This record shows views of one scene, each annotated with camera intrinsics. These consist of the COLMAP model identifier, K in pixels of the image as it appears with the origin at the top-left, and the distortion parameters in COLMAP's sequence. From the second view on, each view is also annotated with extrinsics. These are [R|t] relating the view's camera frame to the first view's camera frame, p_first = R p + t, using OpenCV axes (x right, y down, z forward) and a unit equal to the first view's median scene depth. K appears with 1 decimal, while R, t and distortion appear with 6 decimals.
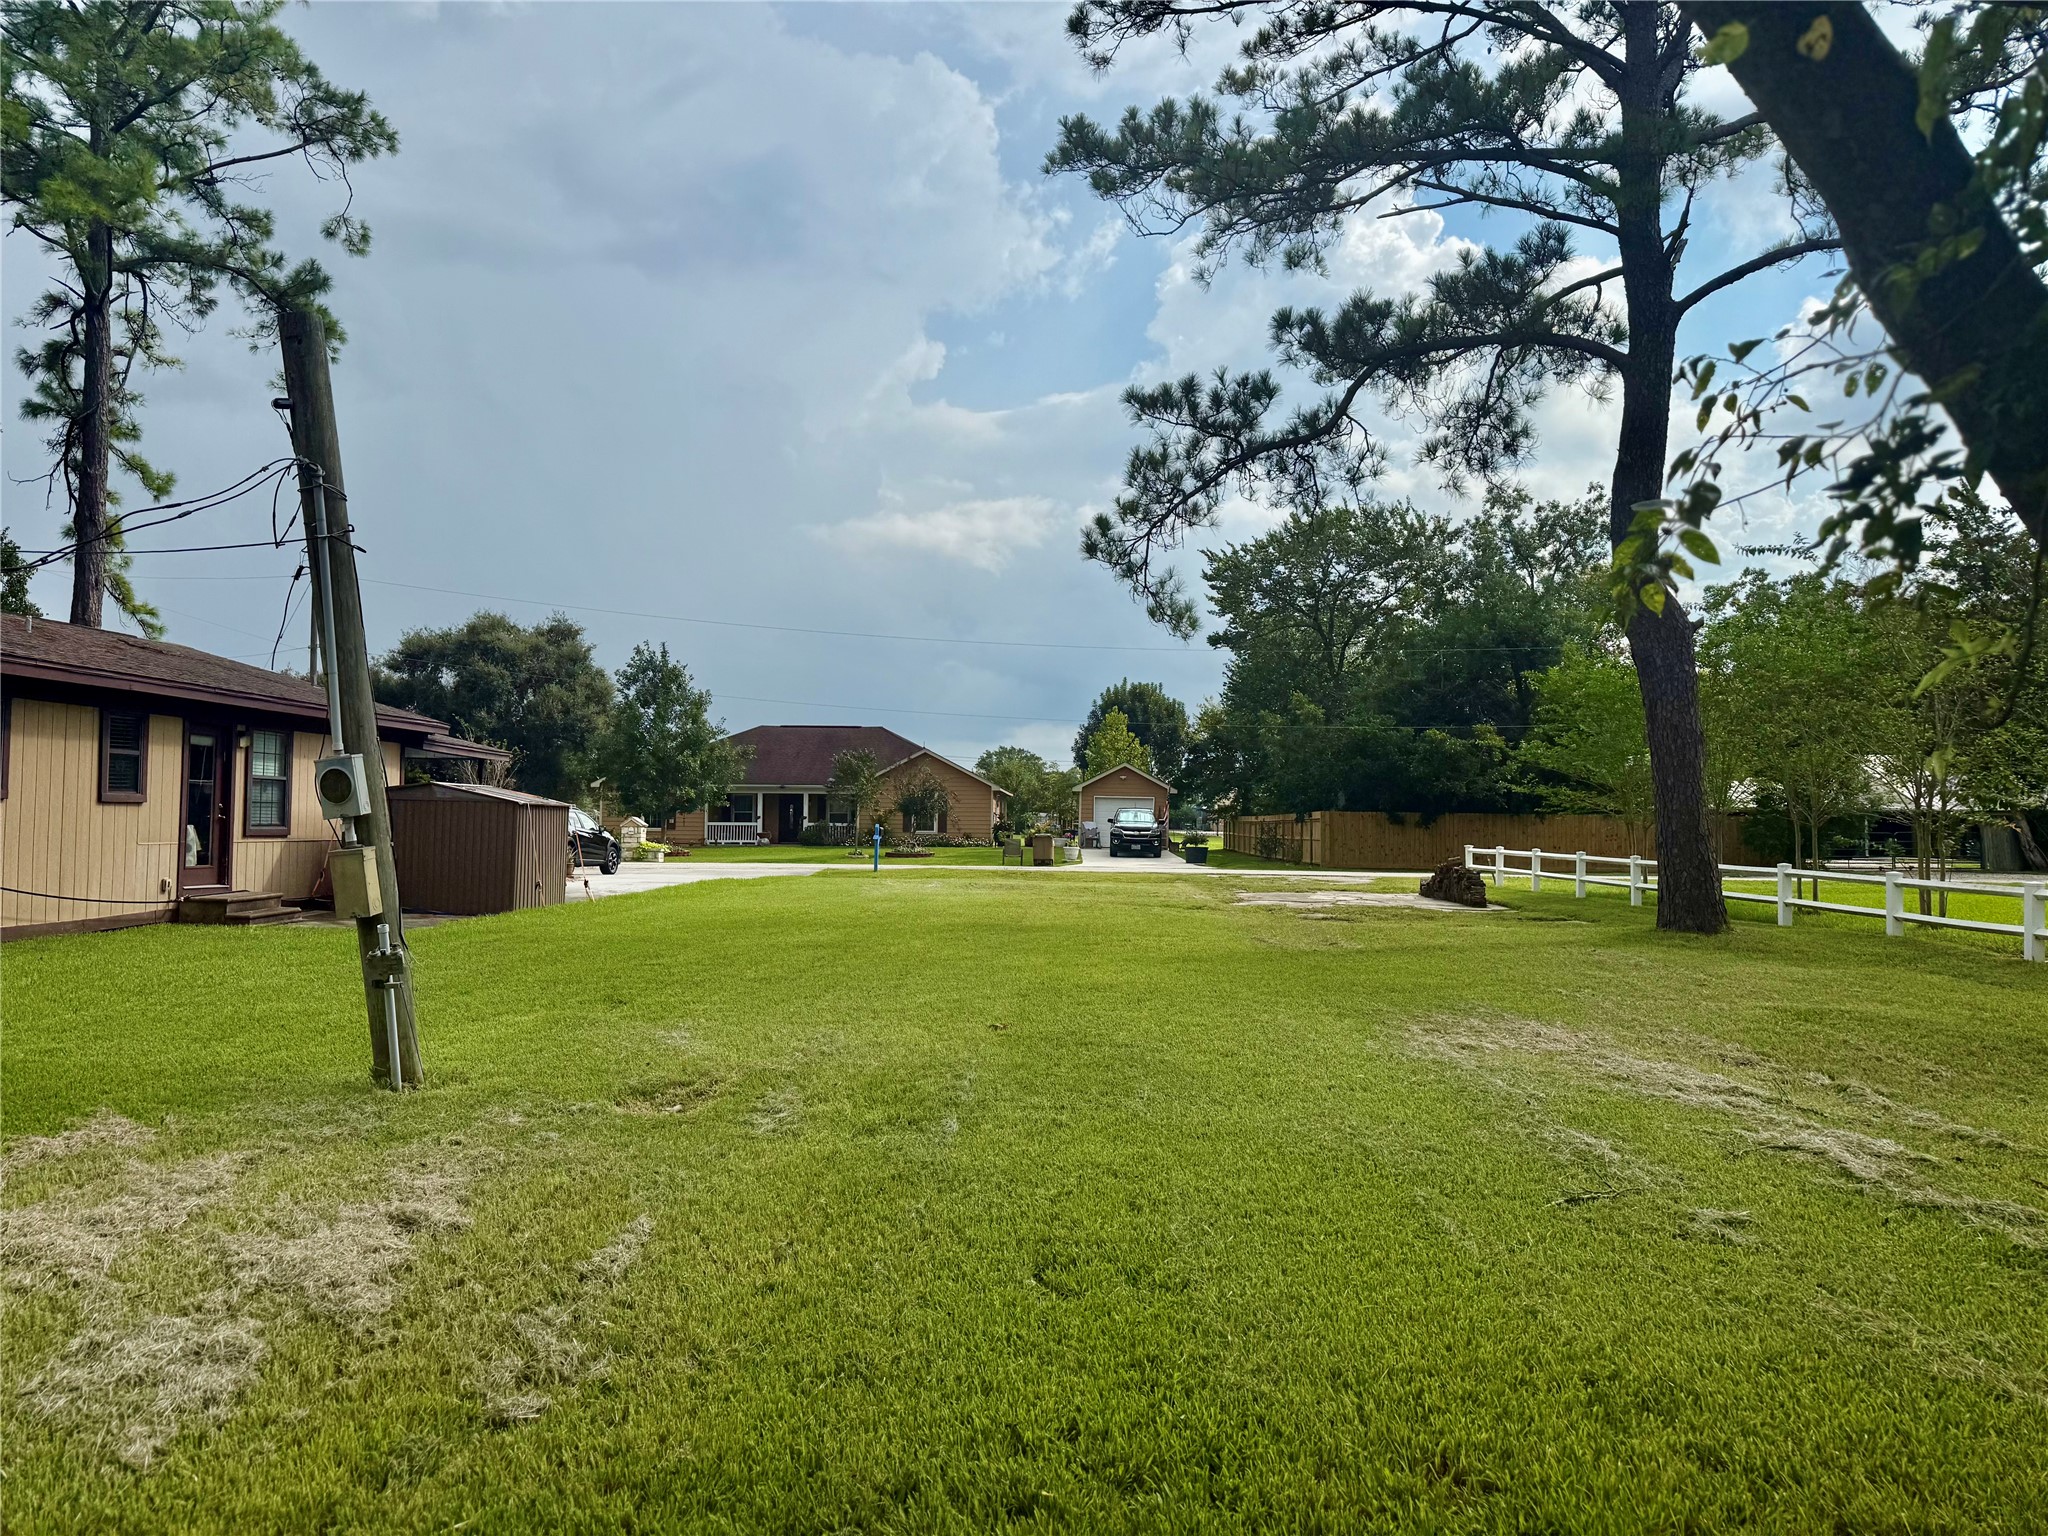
lens RADIAL K [[1459.0, 0, 1024.0], [0, 1459.0, 768.0], [0, 0, 1]] dist [0.060253, -0.073107]
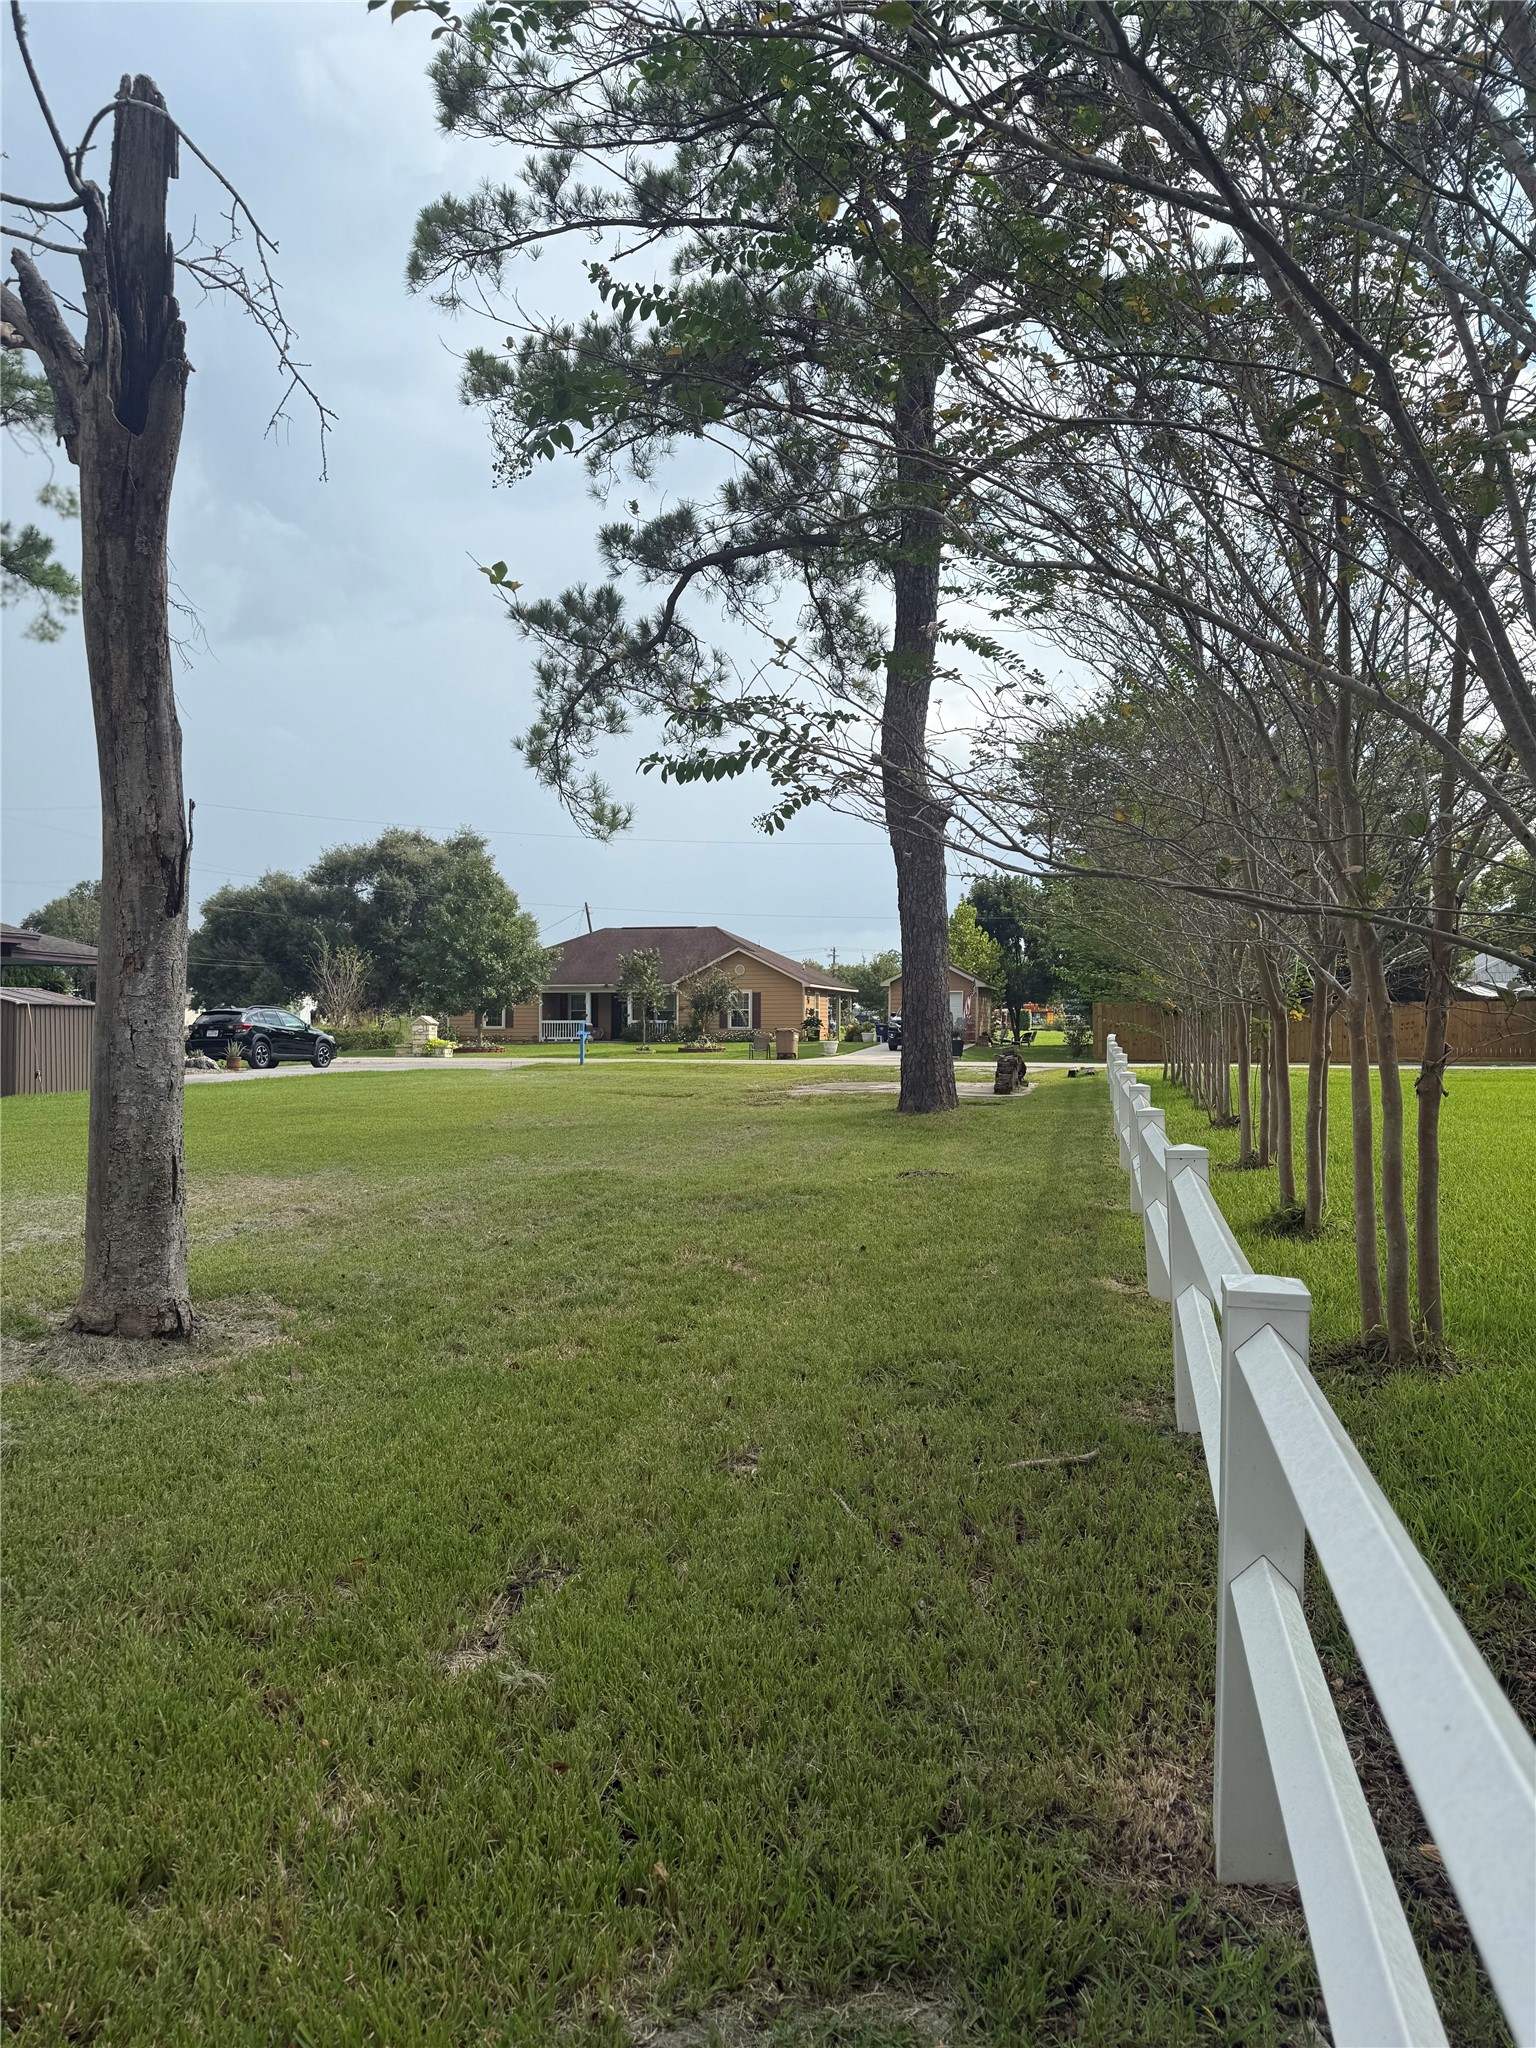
lens RADIAL K [[1459.0, 0, 768.0], [0, 1459.0, 1024.0], [0, 0, 1]] dist [0.060253, -0.073107]
pose [[0.978505, -0.008282, -0.206056, 0.163290], [0.016440, 0.999146, 0.037912, 0.002040], [0.205566, -0.040485, 0.977806, -0.003309]]
